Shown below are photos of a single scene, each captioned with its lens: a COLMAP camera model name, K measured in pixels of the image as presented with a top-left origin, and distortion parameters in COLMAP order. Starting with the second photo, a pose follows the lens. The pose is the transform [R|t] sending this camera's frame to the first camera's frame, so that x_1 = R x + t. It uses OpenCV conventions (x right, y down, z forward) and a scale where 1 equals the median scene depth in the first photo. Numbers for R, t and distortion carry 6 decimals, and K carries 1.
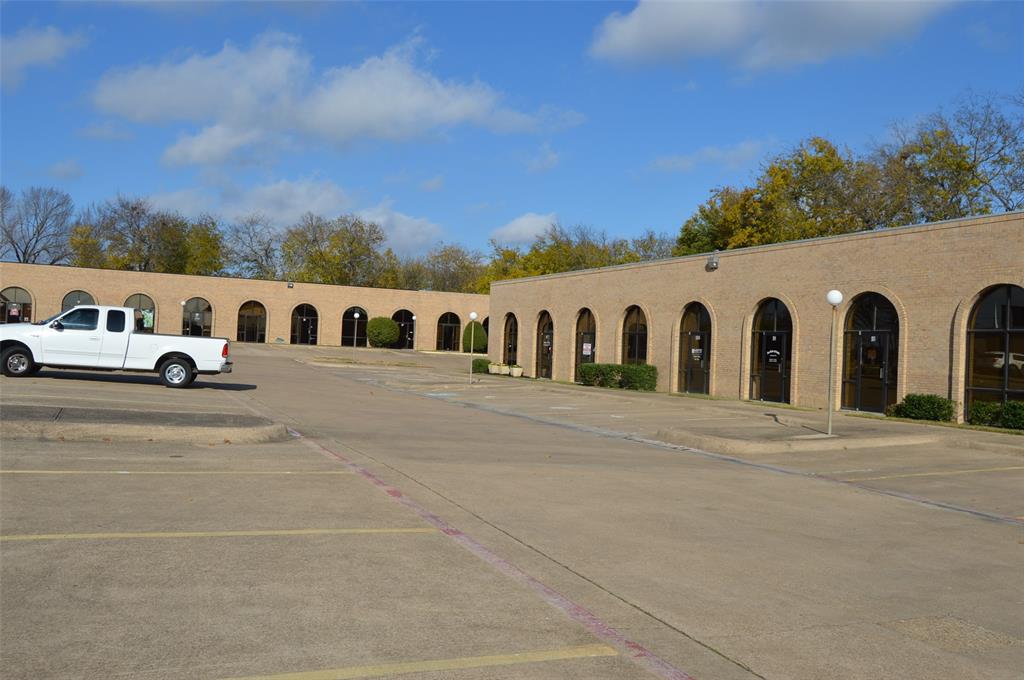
lens RADIAL K [[896.3, 0, 512.0], [0, 896.3, 340.0], [0, 0, 1]] dist [-0.005917, -0.001040]
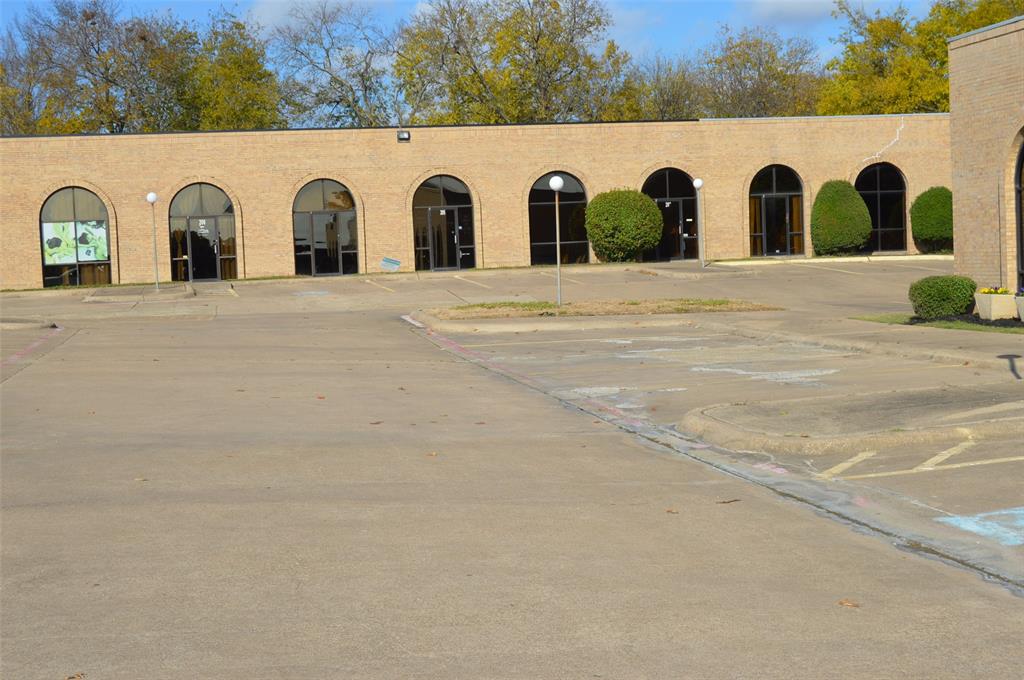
lens RADIAL K [[1519.3, 0, 512.0], [0, 1519.3, 340.0], [0, 0, 1]] dist [-0.008469, -0.007562]
pose [[0.974507, -0.073144, -0.212099, -0.046294], [0.087332, 0.994472, 0.058300, -0.001129], [0.206662, -0.075336, 0.975508, 0.278679]]
